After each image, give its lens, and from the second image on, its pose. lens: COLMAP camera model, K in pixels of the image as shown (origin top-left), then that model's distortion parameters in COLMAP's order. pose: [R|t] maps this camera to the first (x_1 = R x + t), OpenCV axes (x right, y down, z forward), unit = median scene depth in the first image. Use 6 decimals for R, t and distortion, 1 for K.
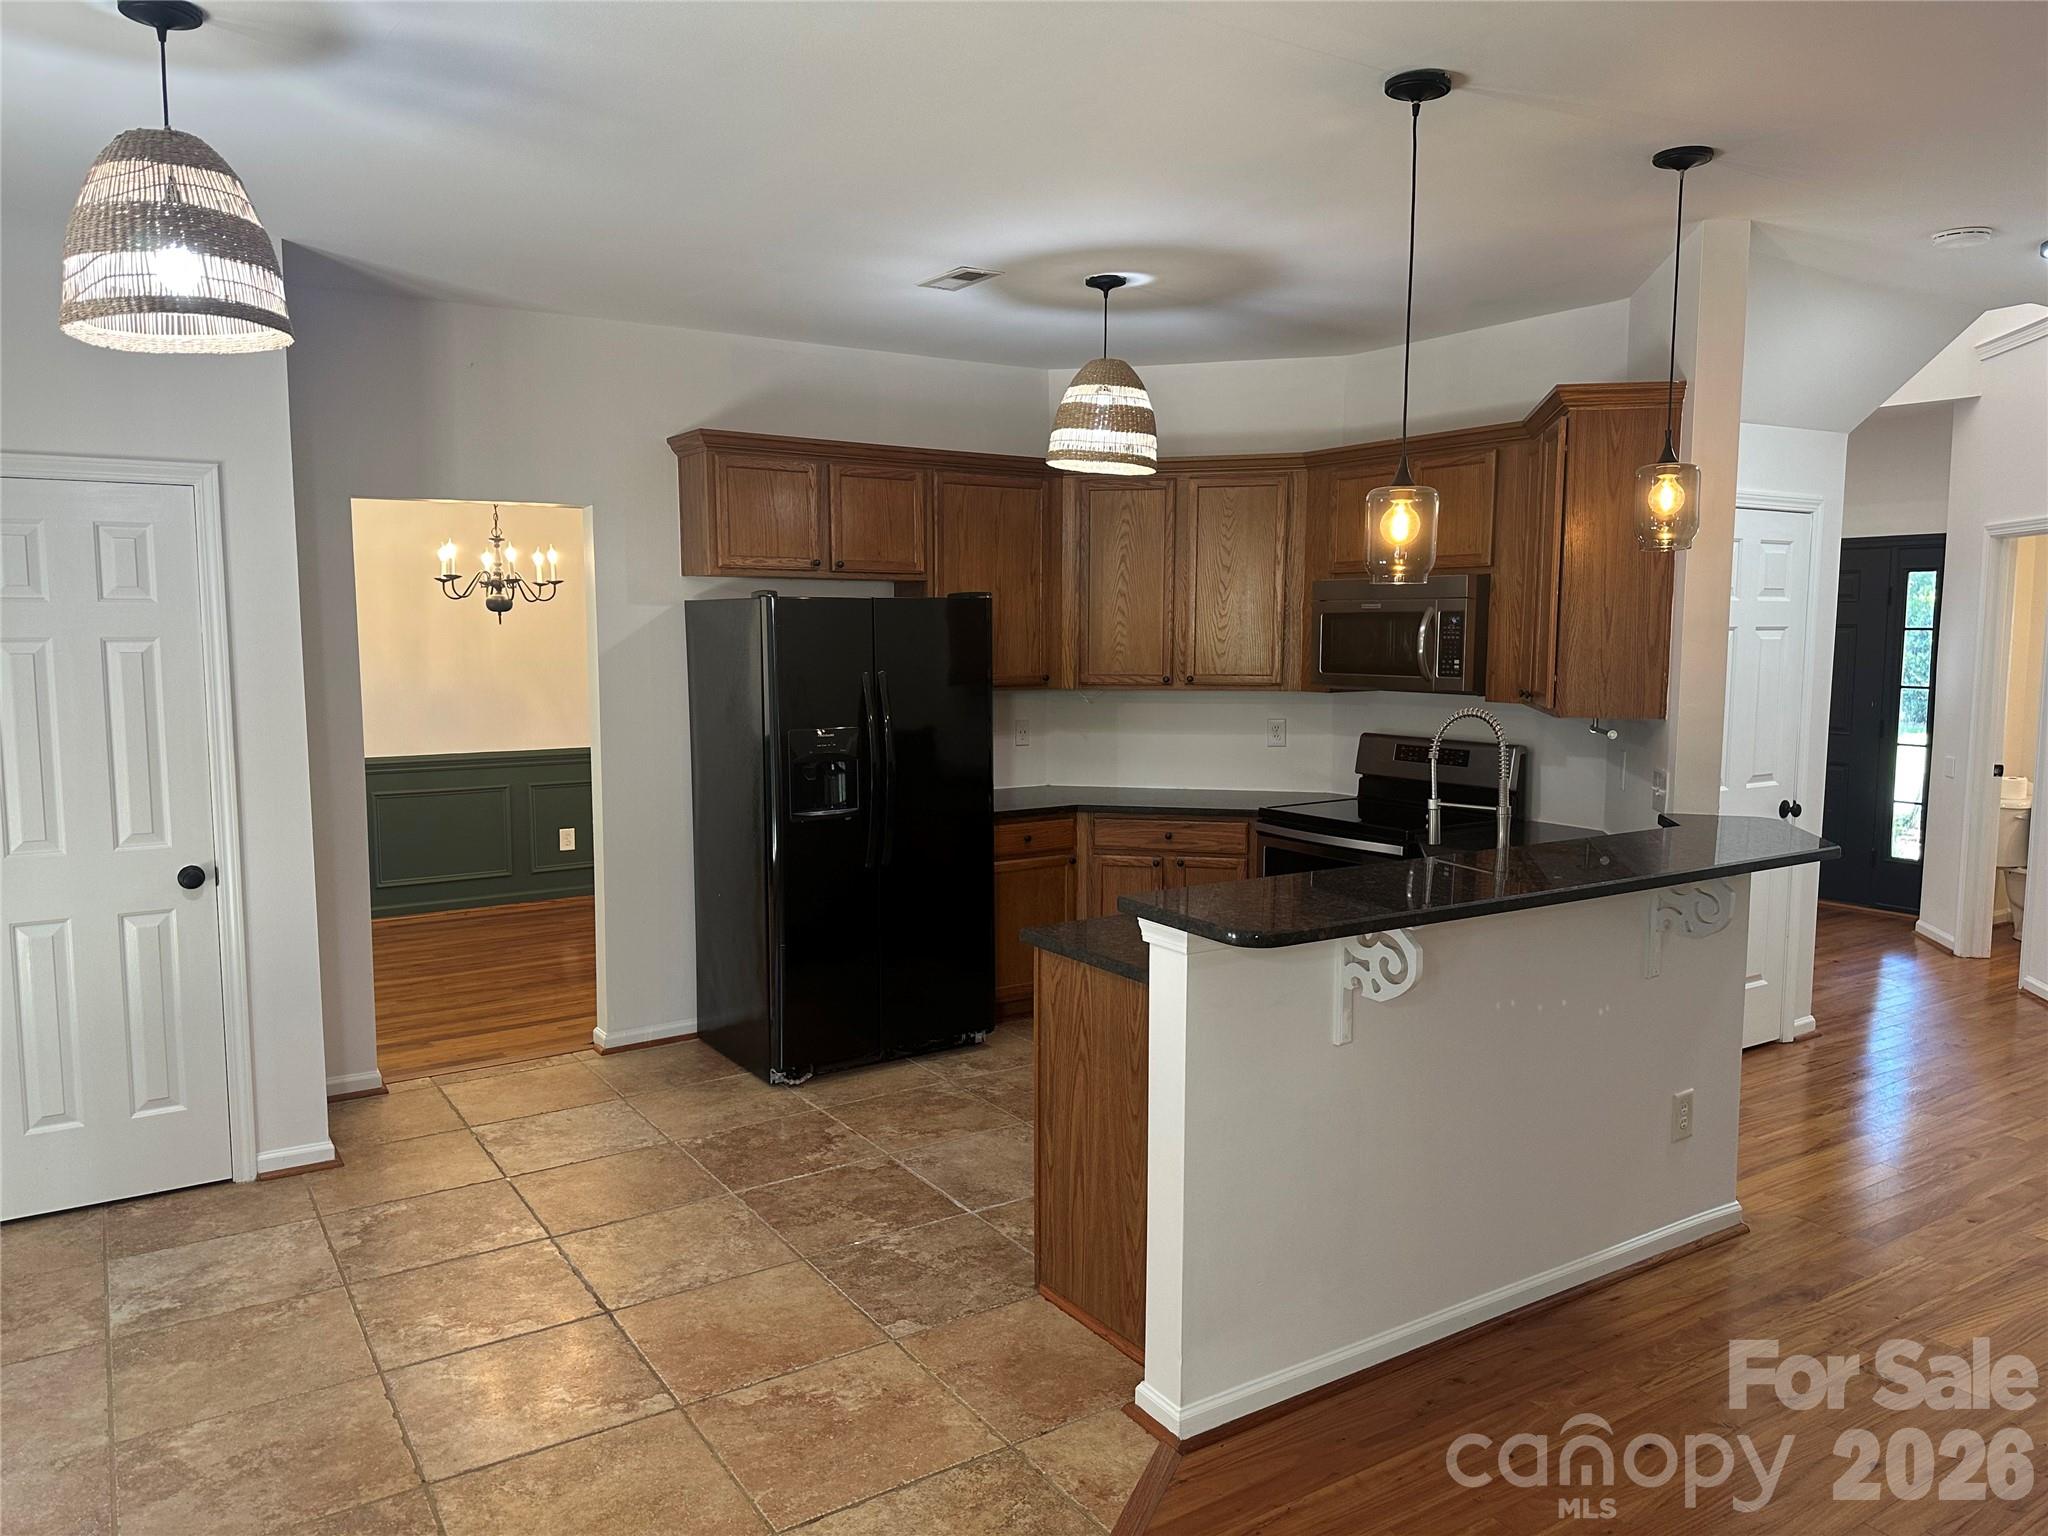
lens RADIAL K [[1390.1, 0, 1024.0], [0, 1390.1, 768.0], [0, 0, 1]] dist [-0.022274, -0.000275]
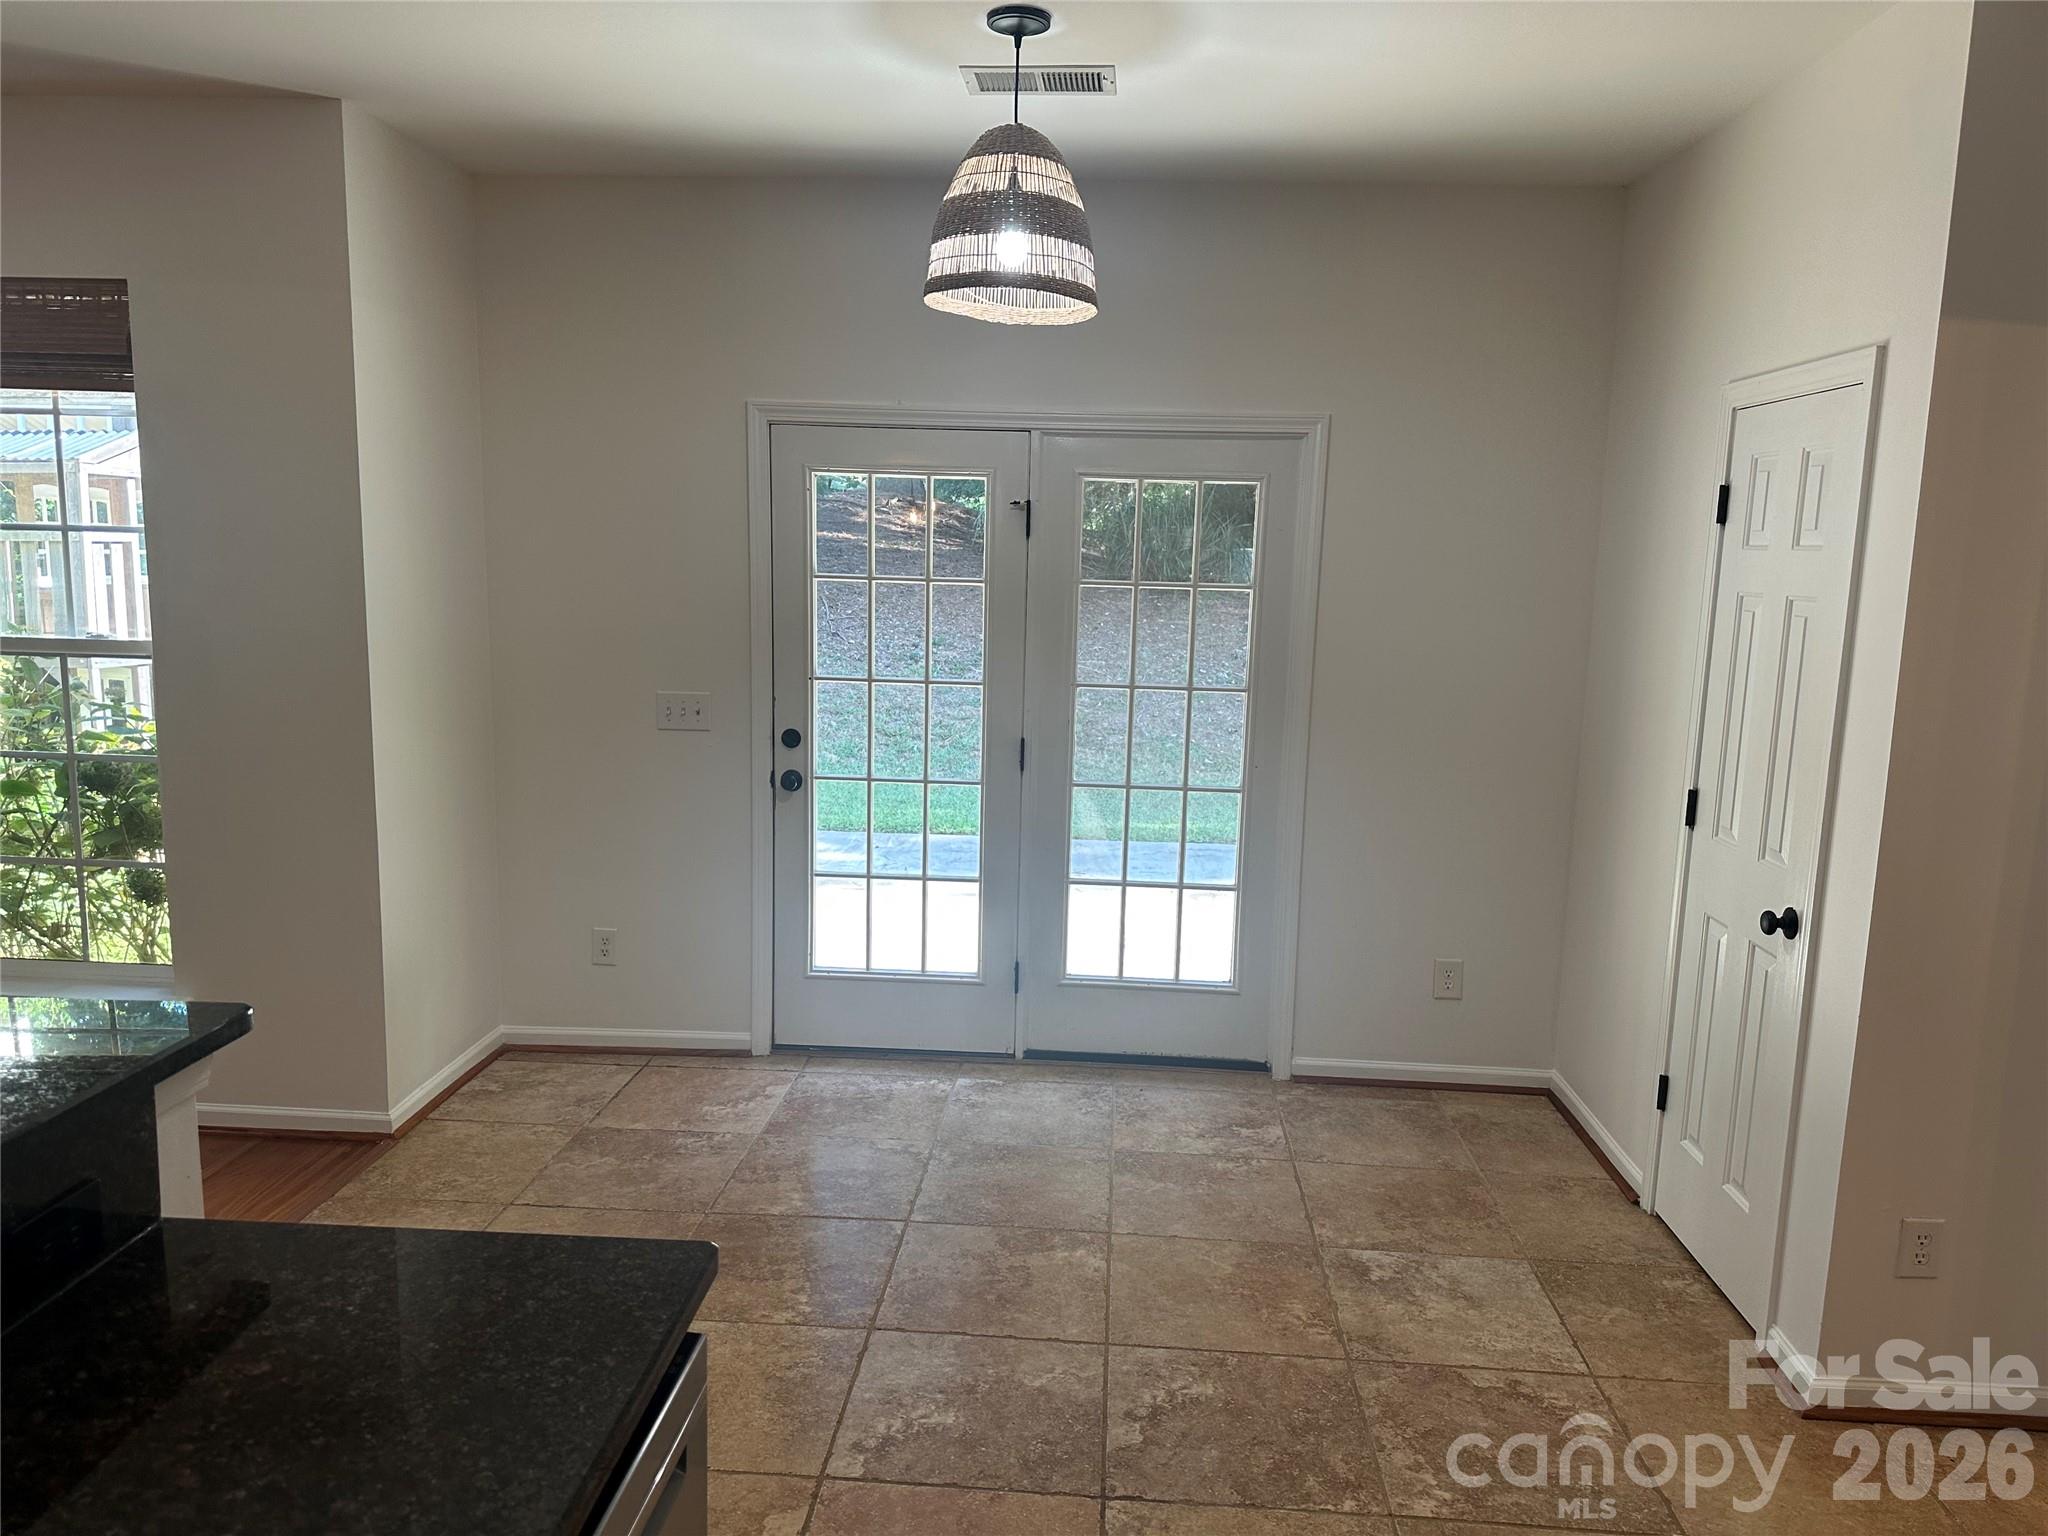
lens RADIAL K [[1386.7, 0, 990.6], [0, 1386.7, 773.0], [0, 0, 1]] dist [0.036063, 0.000338]
pose [[-0.616389, 0.102581, -0.780732, 0.253847], [-0.096290, 0.974219, 0.204025, -0.115632], [0.781533, 0.200935, -0.590620, 1.224347]]
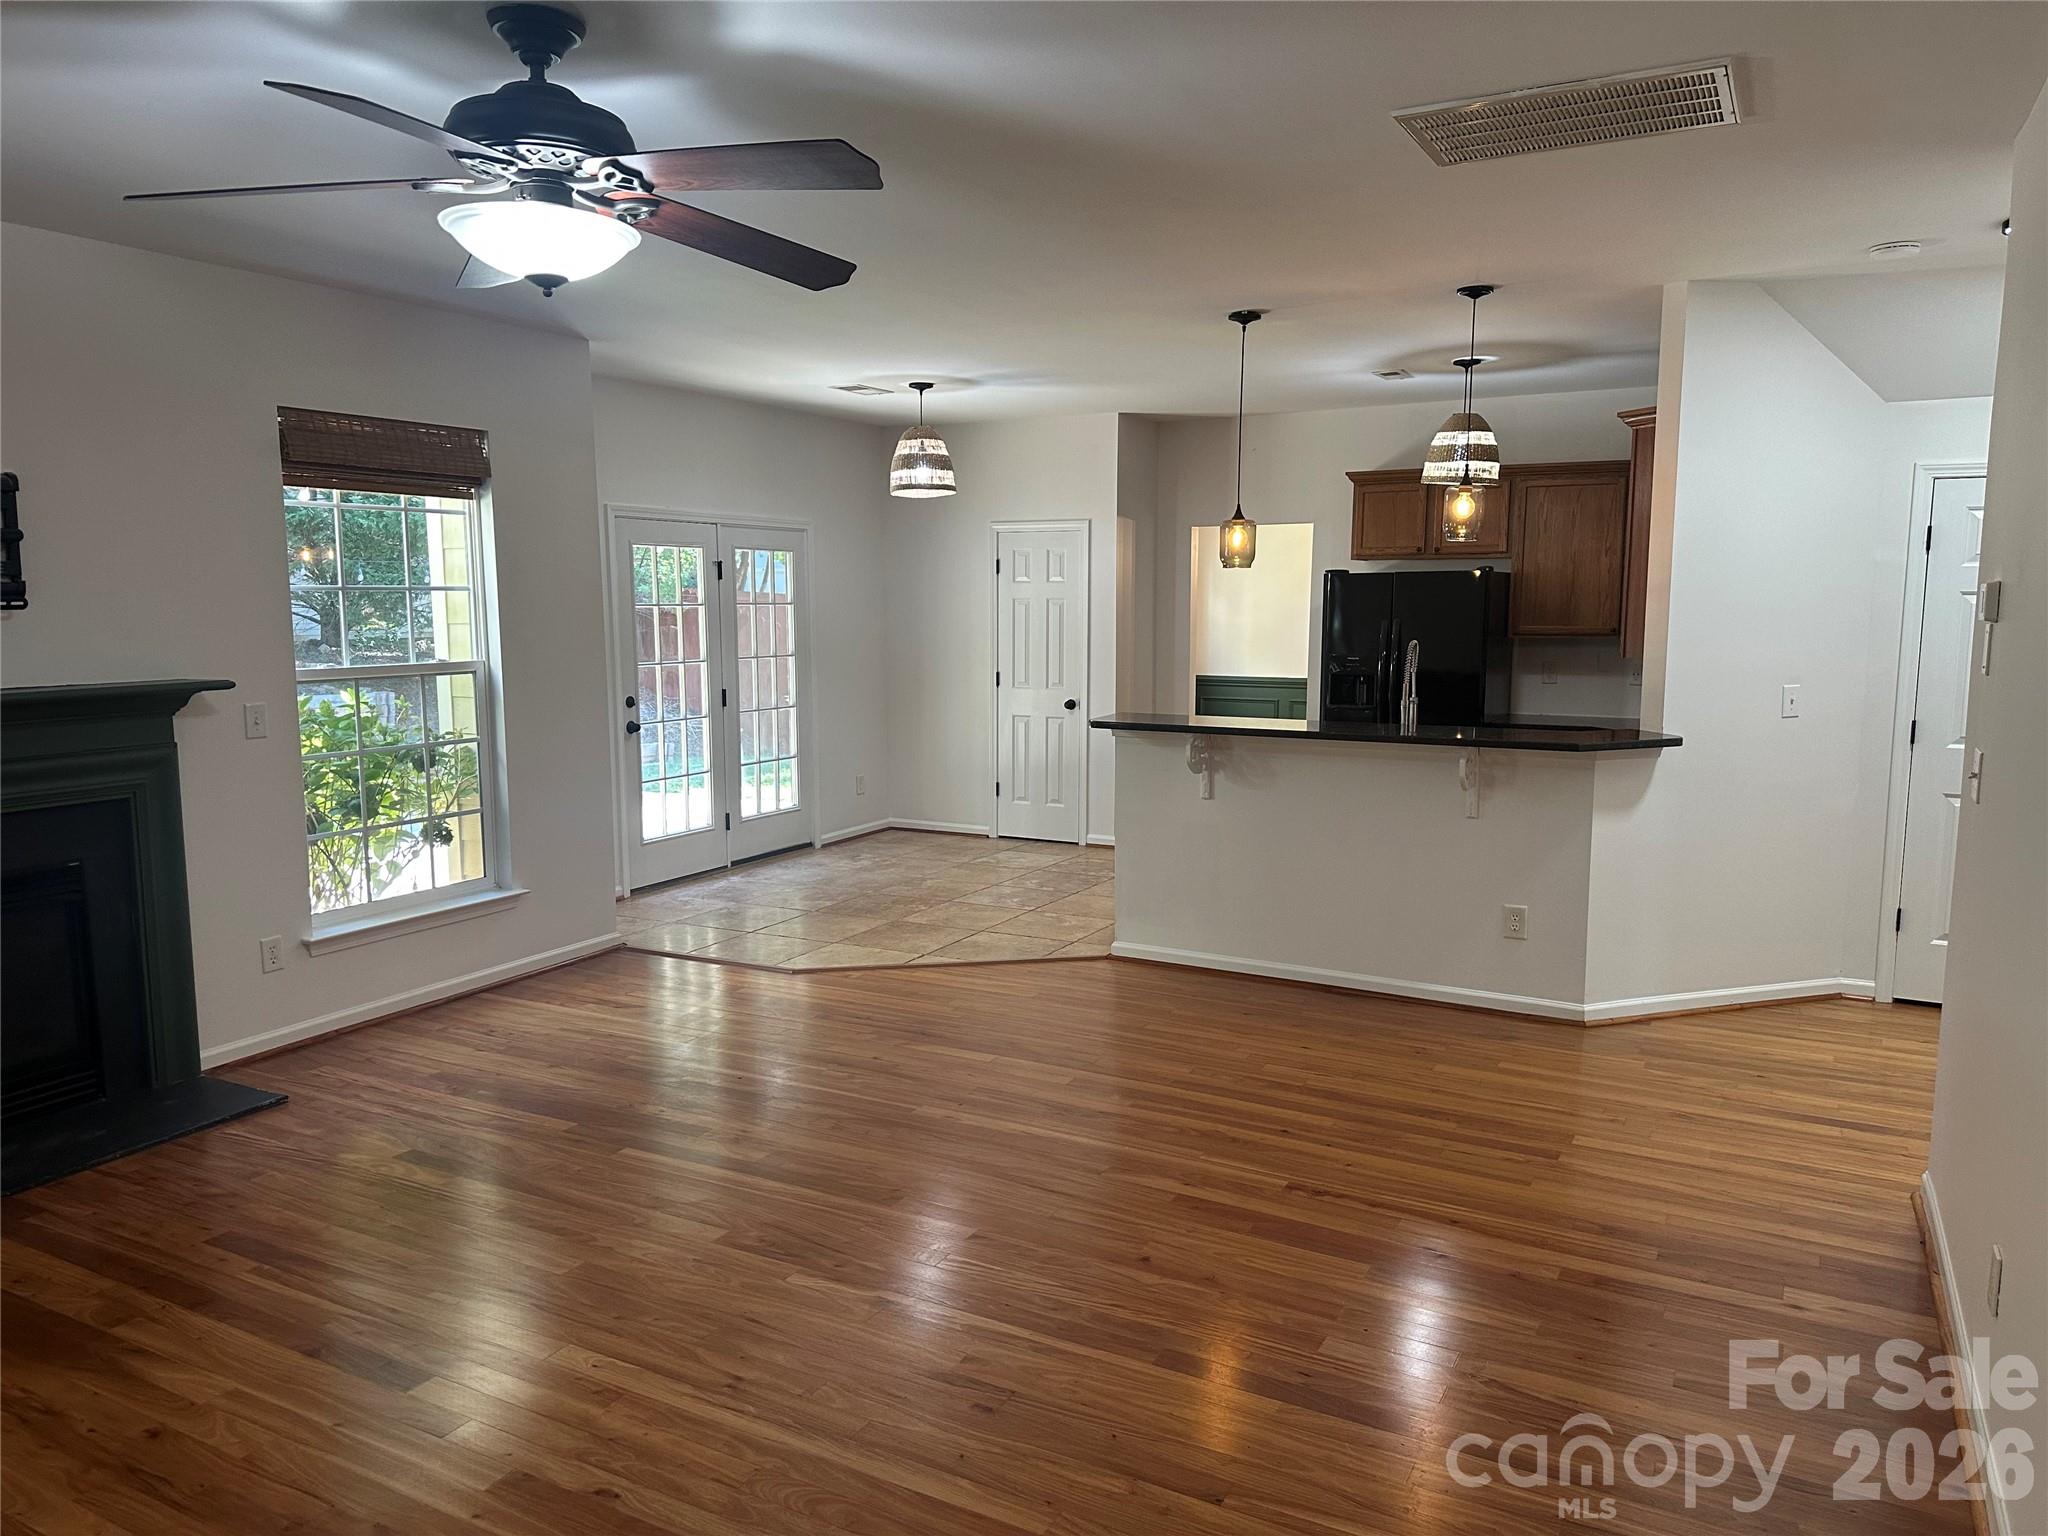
lens RADIAL K [[1430.0, 0, 1024.0], [0, 1430.0, 768.0], [0, 0, 1]] dist [0.007645, 0.000721]
pose [[0.477404, 0.107026, -0.872142, 1.590579], [-0.084035, 0.993566, 0.075926, 0.014799], [0.874656, 0.037043, 0.483326, -0.216865]]
